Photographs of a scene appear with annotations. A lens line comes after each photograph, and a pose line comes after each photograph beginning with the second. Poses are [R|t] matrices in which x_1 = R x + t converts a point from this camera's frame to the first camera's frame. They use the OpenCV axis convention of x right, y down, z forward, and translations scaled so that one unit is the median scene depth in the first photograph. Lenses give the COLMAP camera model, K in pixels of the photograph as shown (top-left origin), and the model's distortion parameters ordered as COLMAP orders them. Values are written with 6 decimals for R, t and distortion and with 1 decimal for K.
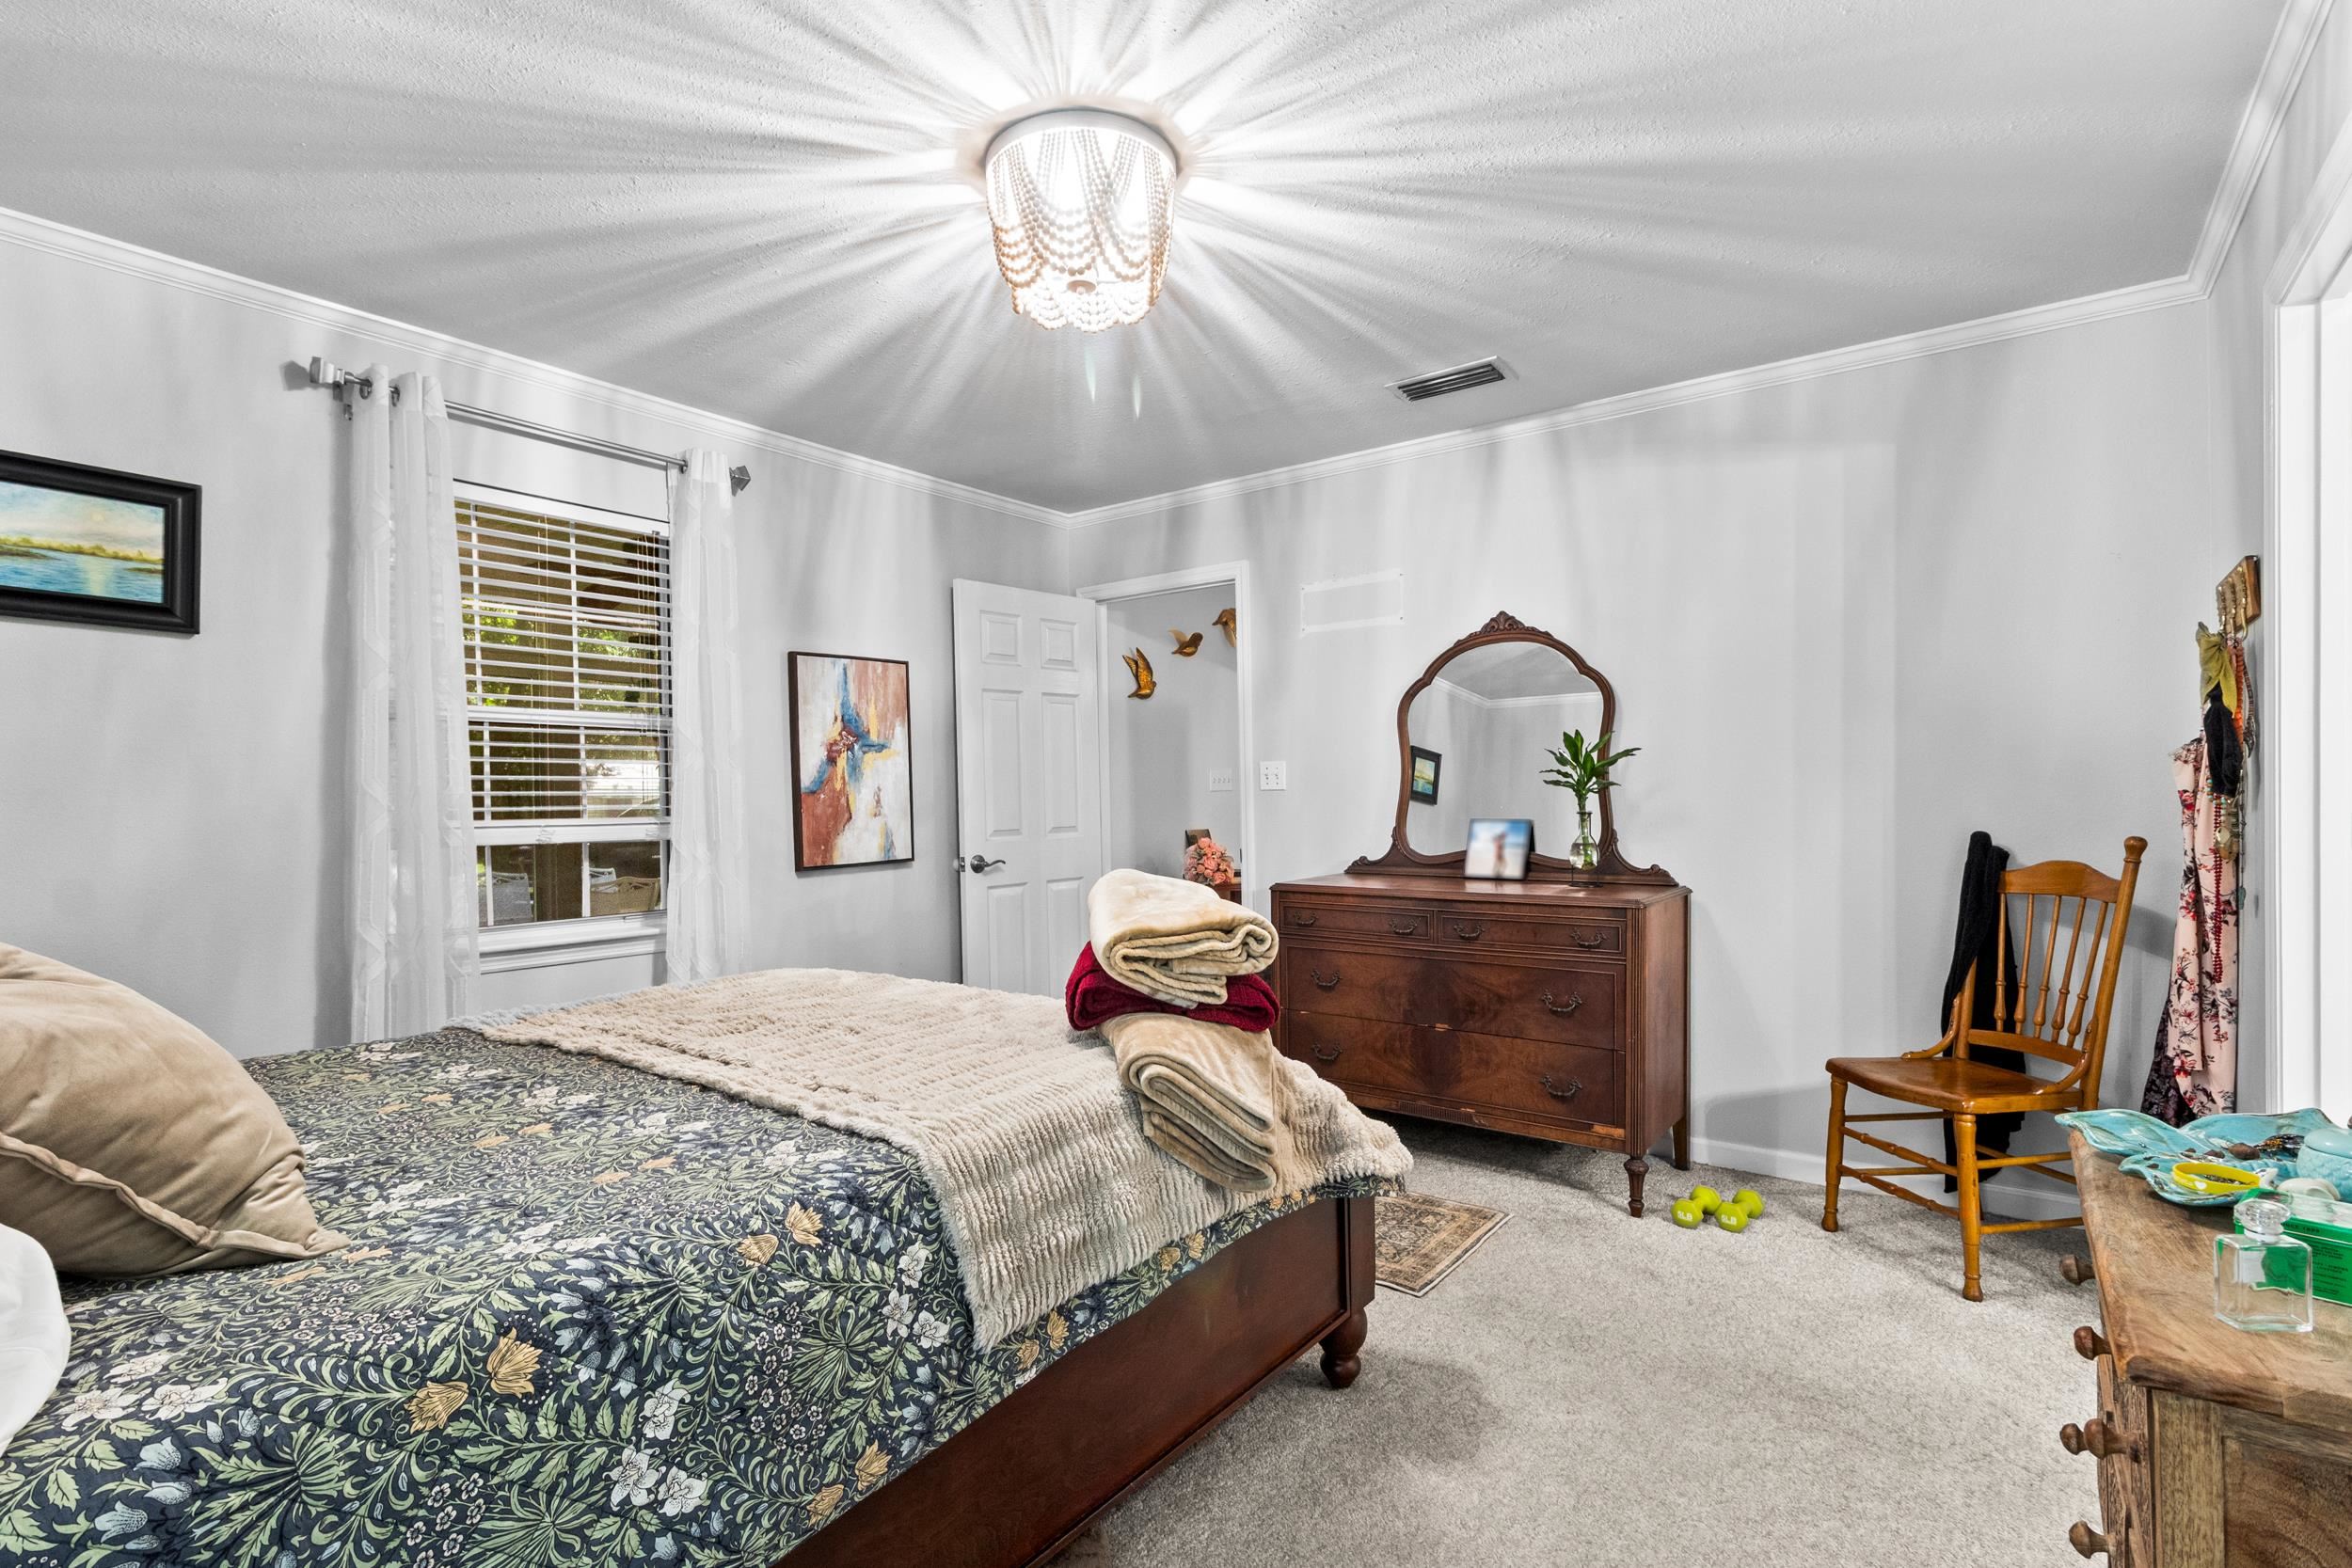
lens RADIAL K [[1110.0, 0, 1158.3], [0, 1110.0, 807.2], [0, 0, 1]] dist [0.003273, -0.001531]
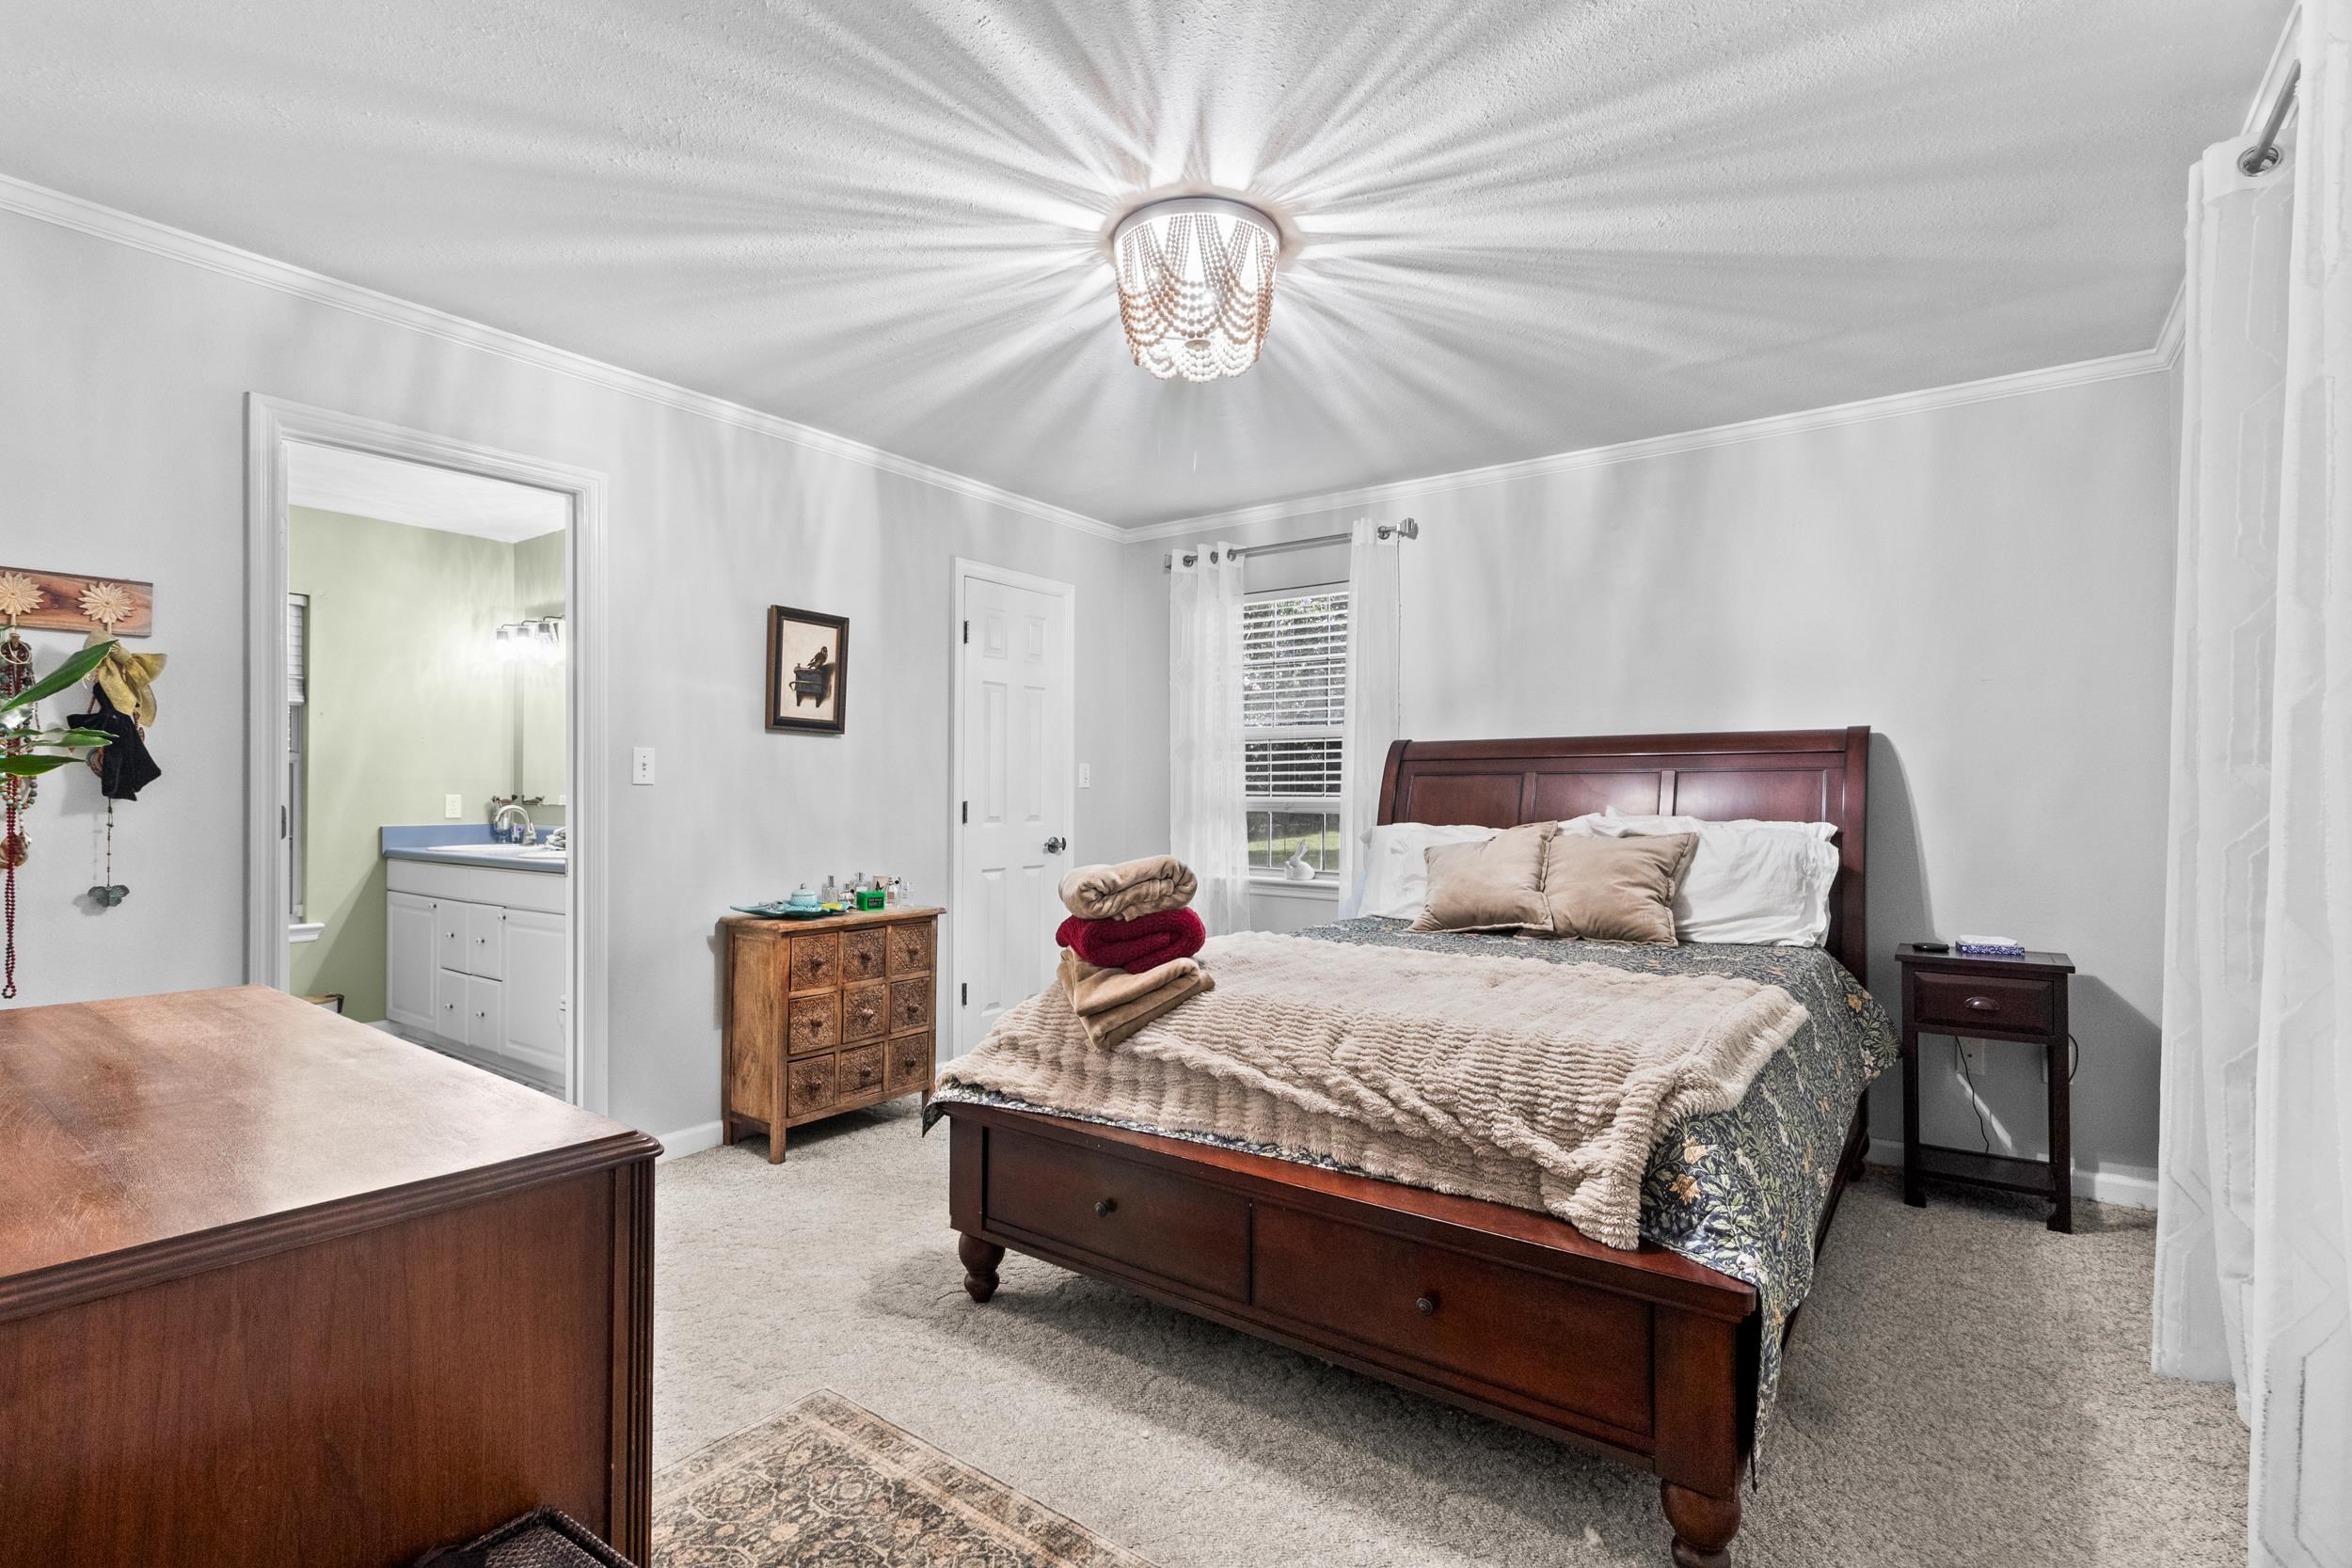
lens RADIAL K [[1110.0, 0, 1168.0], [0, 1110.0, 791.4], [0, 0, 1]] dist [0.003273, -0.001531]
pose [[-0.999910, 0.007944, -0.010811, -0.011663], [0.007823, 0.999908, 0.011113, -0.013937], [0.010898, 0.011028, -0.999880, 1.426394]]
